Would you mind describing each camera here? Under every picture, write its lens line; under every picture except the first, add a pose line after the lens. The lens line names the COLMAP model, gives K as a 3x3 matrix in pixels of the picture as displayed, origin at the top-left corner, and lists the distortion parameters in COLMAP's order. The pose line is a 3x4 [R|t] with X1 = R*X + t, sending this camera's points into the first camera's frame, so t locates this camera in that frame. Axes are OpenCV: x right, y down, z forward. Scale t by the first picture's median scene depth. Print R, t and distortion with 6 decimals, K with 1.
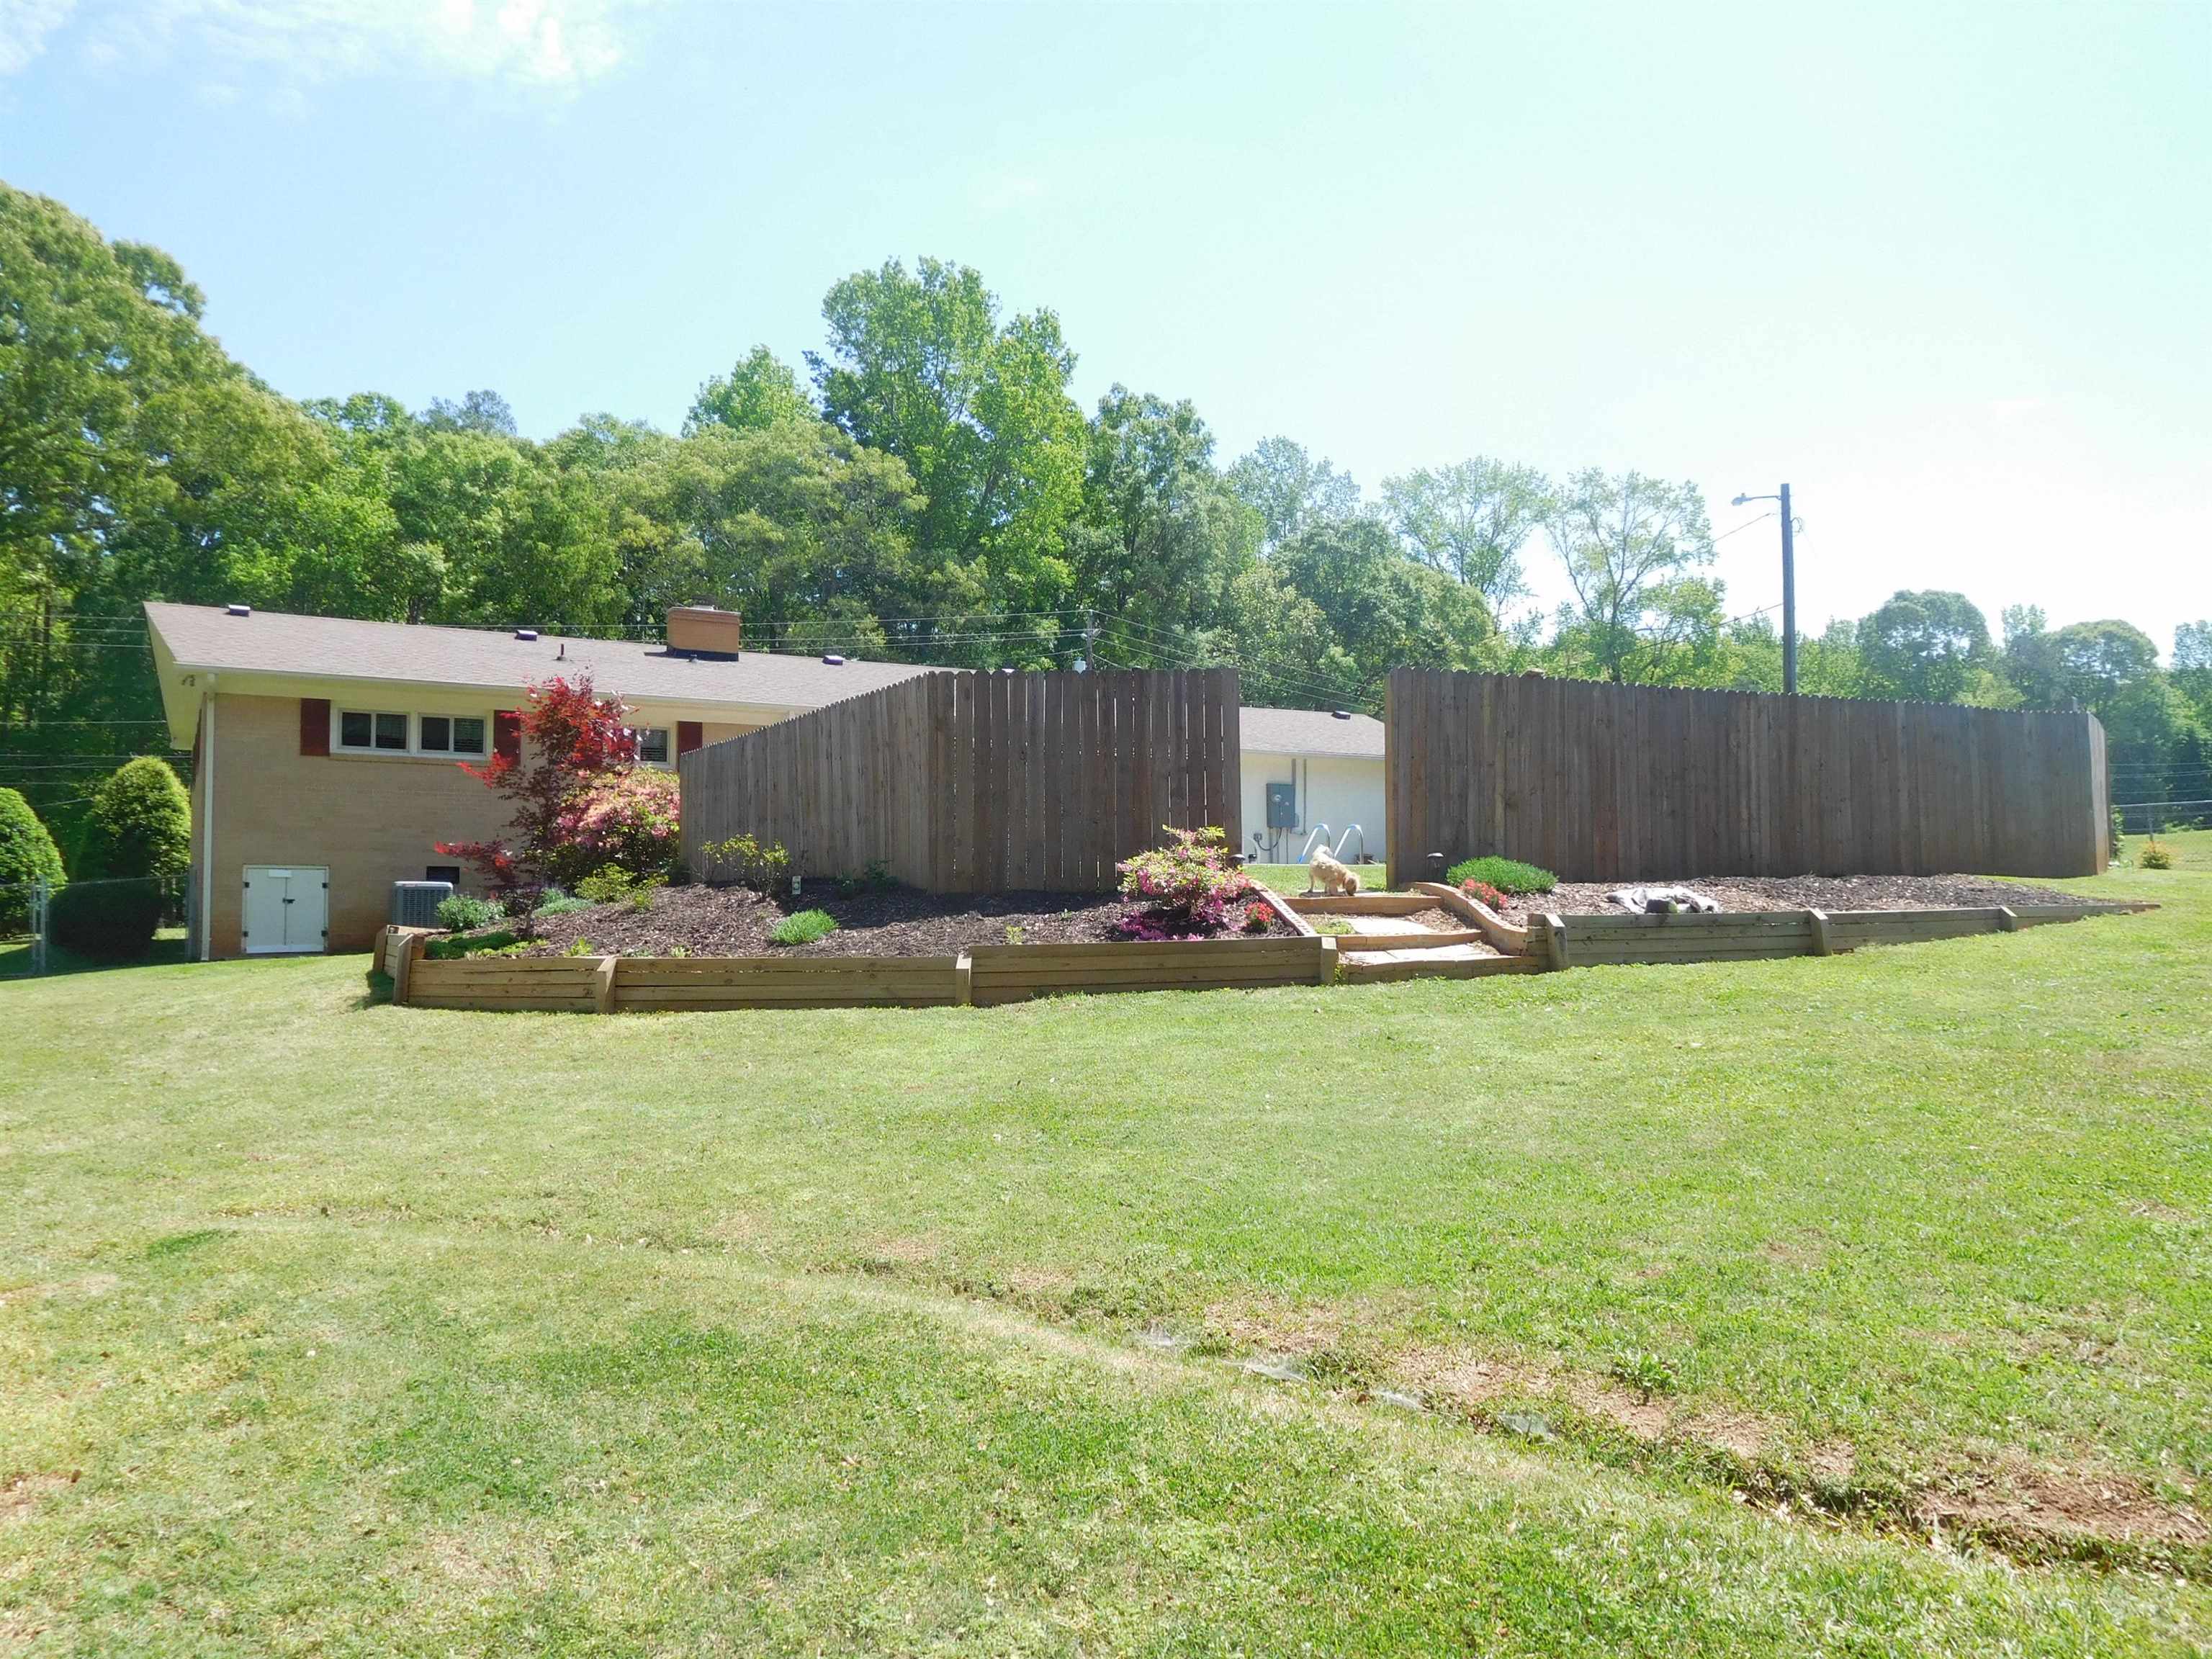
lens RADIAL K [[1599.2, 0, 1106.0], [0, 1599.2, 829.5], [0, 0, 1]] dist [-0.005913, 0.000139]
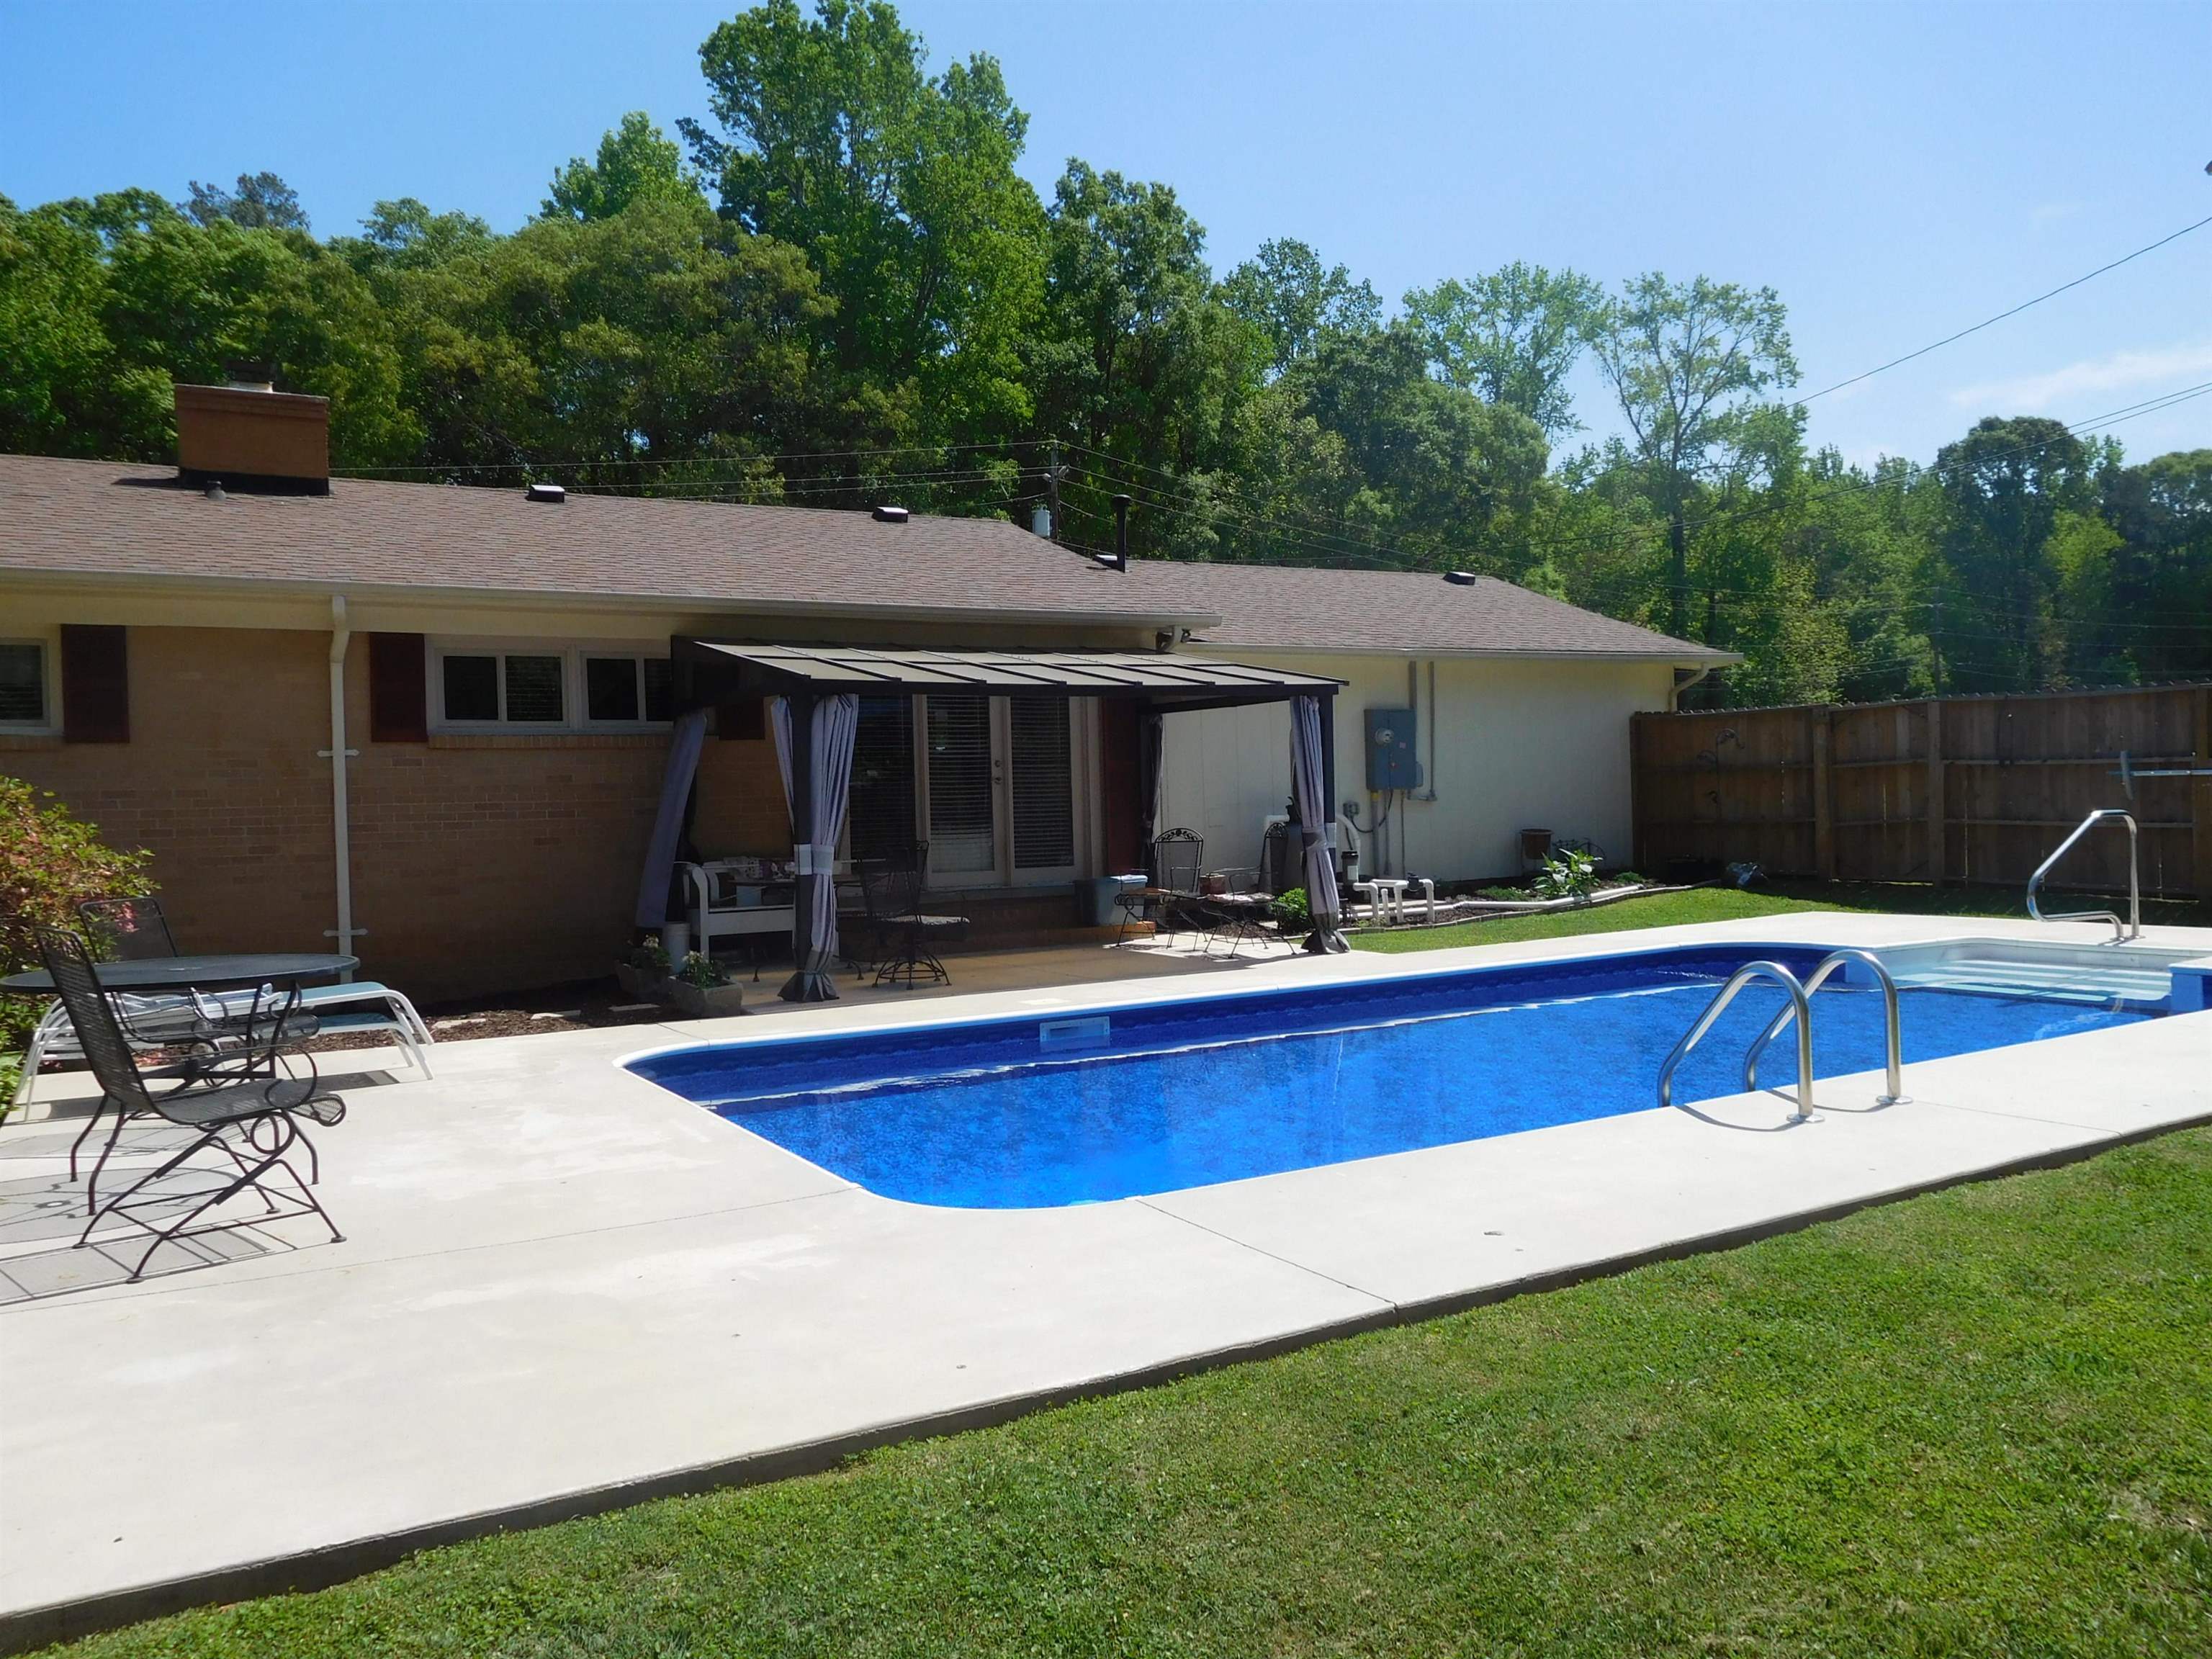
lens RADIAL K [[1629.8, 0, 1261.8], [0, 1629.8, 820.9], [0, 0, 1]] dist [0.010771, 0.001699]
pose [[0.994508, -0.036307, 0.098164, 0.003701], [0.028718, 0.996567, 0.077644, -0.011243], [-0.100647, -0.074398, 0.992137, 0.148443]]
